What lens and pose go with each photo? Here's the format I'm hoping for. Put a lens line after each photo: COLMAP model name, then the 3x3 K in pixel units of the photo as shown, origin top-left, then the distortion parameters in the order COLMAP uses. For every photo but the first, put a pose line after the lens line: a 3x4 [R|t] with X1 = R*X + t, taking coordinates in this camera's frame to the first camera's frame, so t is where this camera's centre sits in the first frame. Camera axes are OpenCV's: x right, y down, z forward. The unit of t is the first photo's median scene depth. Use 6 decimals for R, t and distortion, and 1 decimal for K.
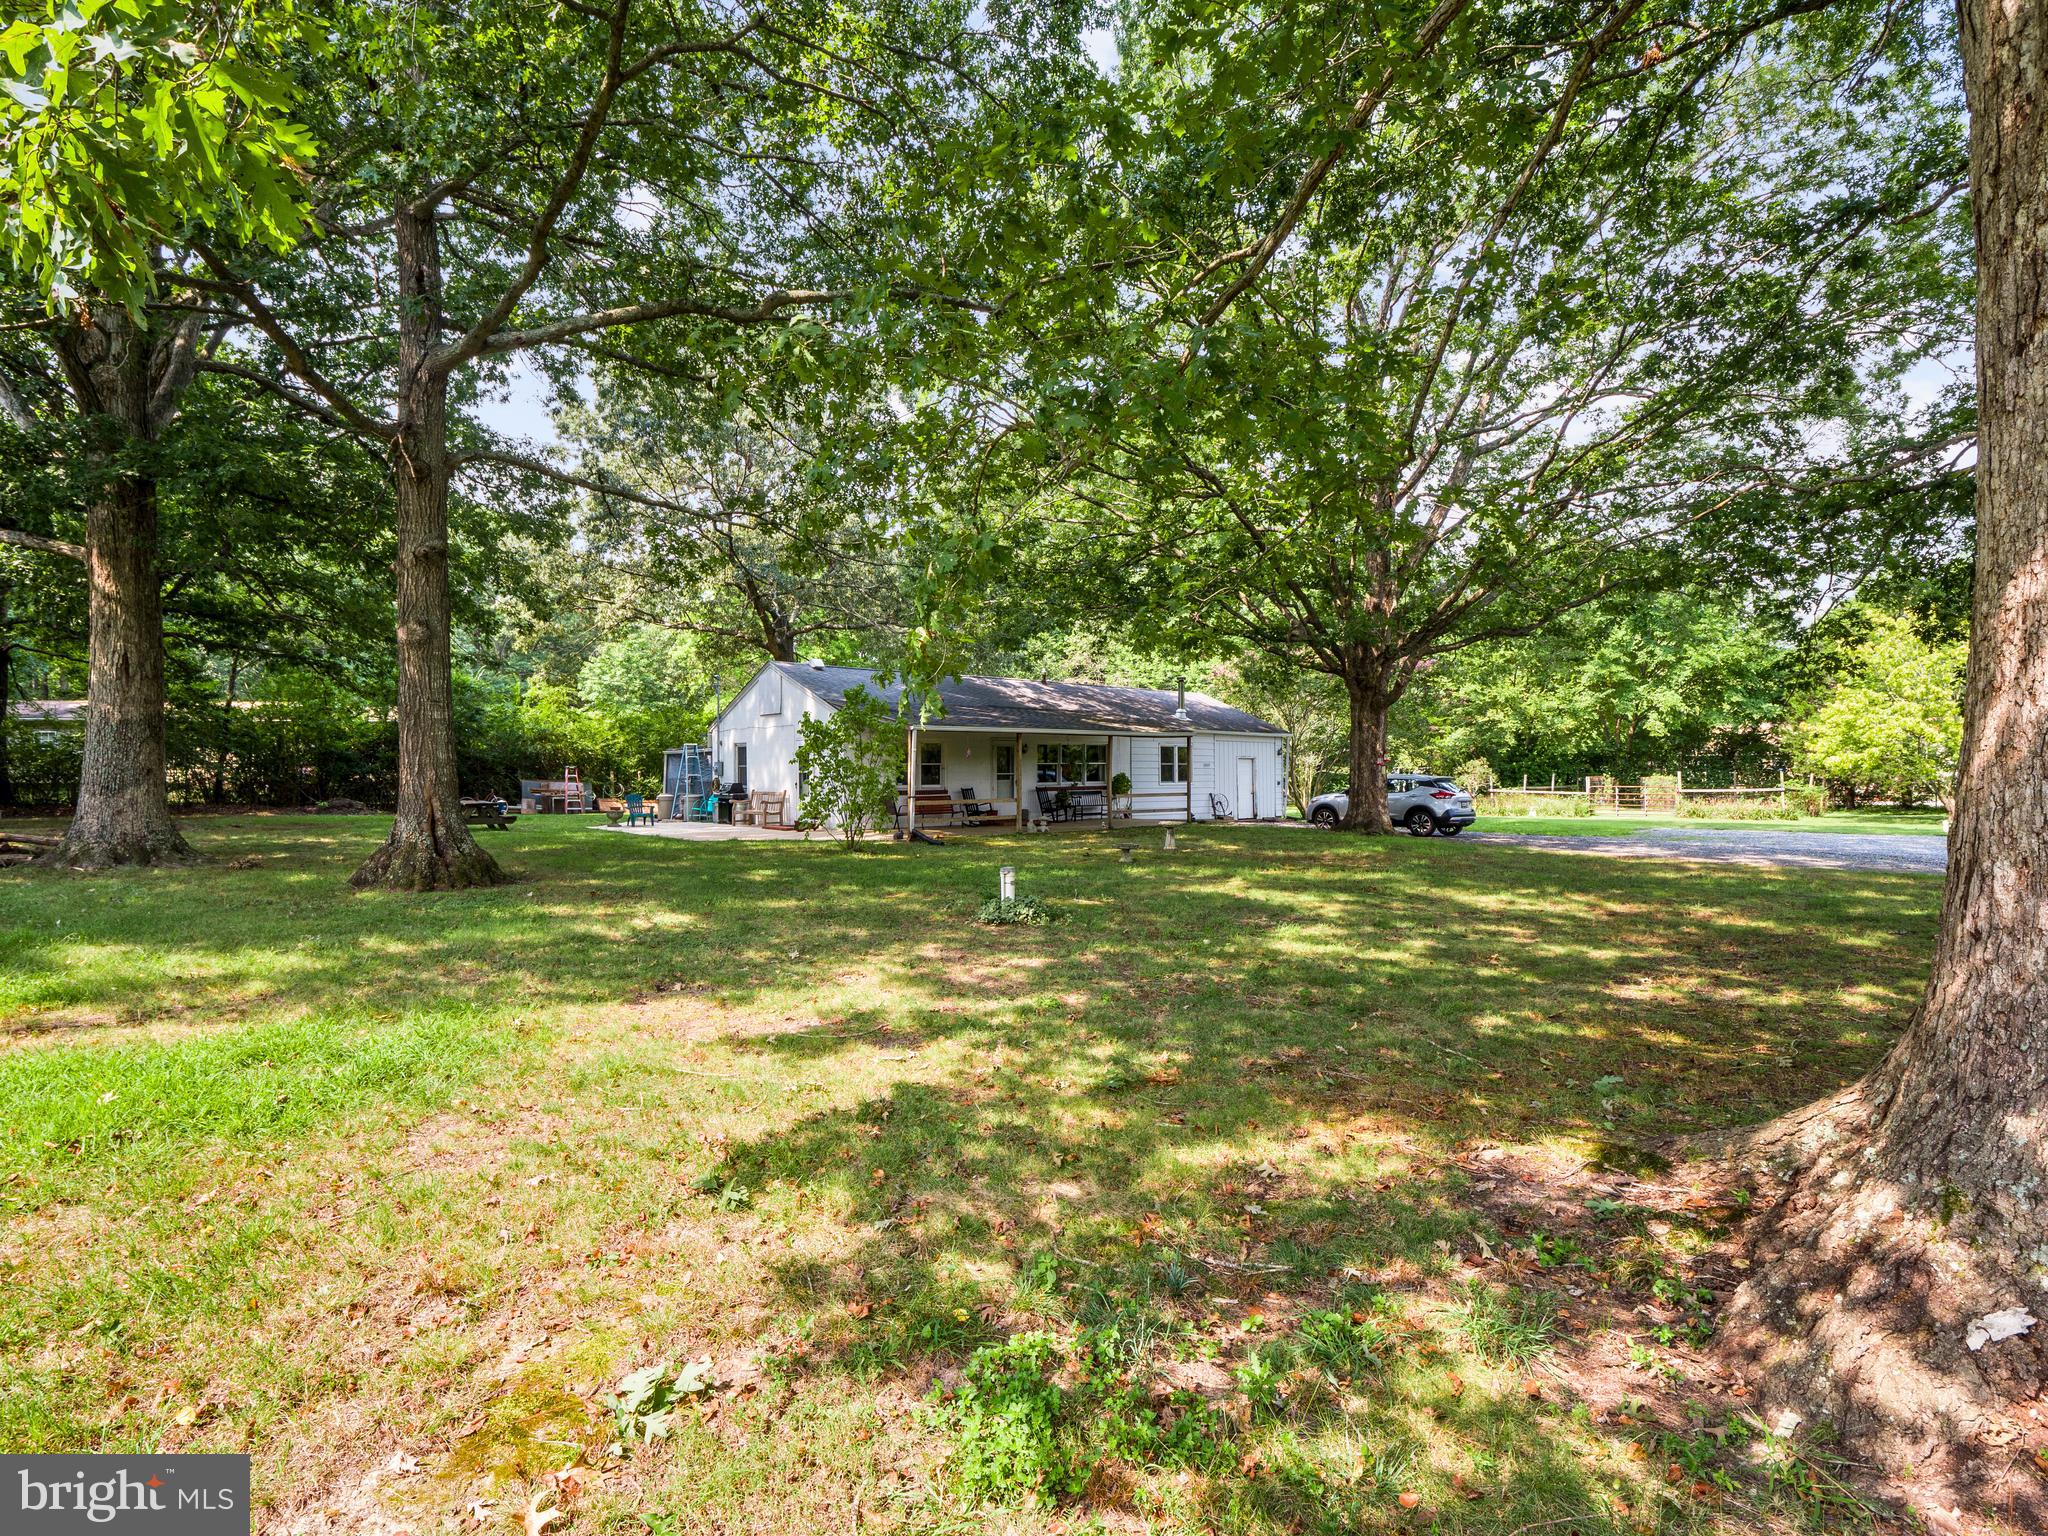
lens RADIAL K [[998.1, 0, 1024.0], [0, 998.1, 768.0], [0, 0, 1]] dist [-0.000012, -0.000373]
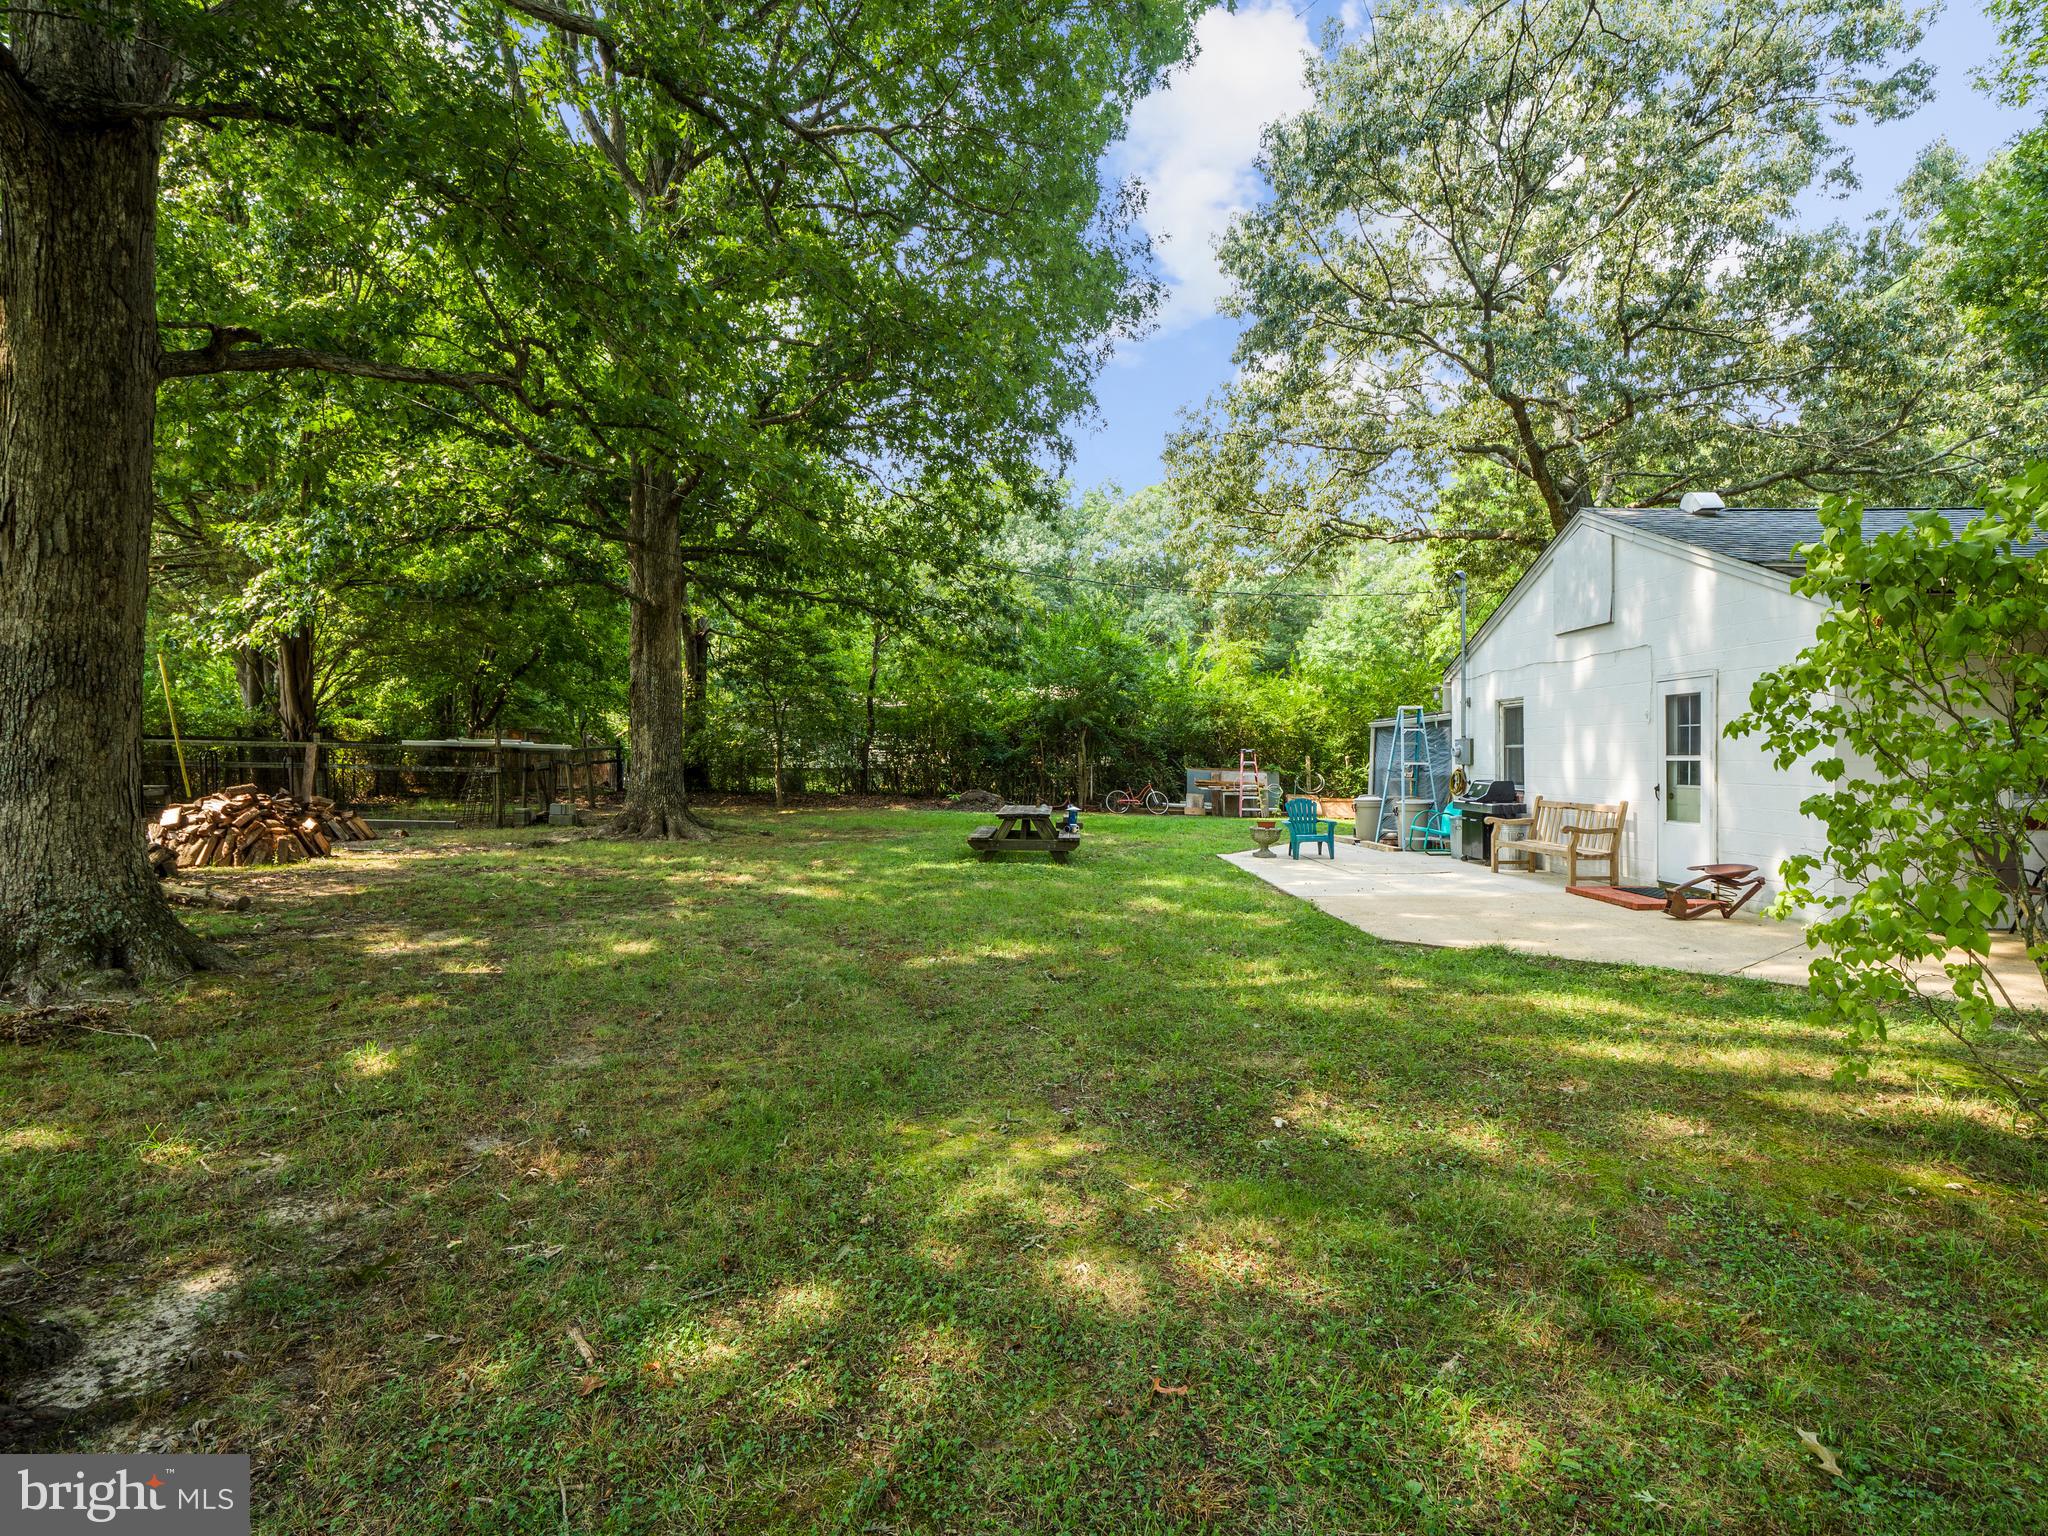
lens RADIAL K [[998.1, 0, 1024.0], [0, 998.1, 768.0], [0, 0, 1]] dist [-0.000012, -0.000373]
pose [[0.749919, 0.008780, -0.661471, -0.125984], [0.001616, 0.999885, 0.015104, 0.000857], [0.661527, -0.012395, 0.749819, 0.431710]]
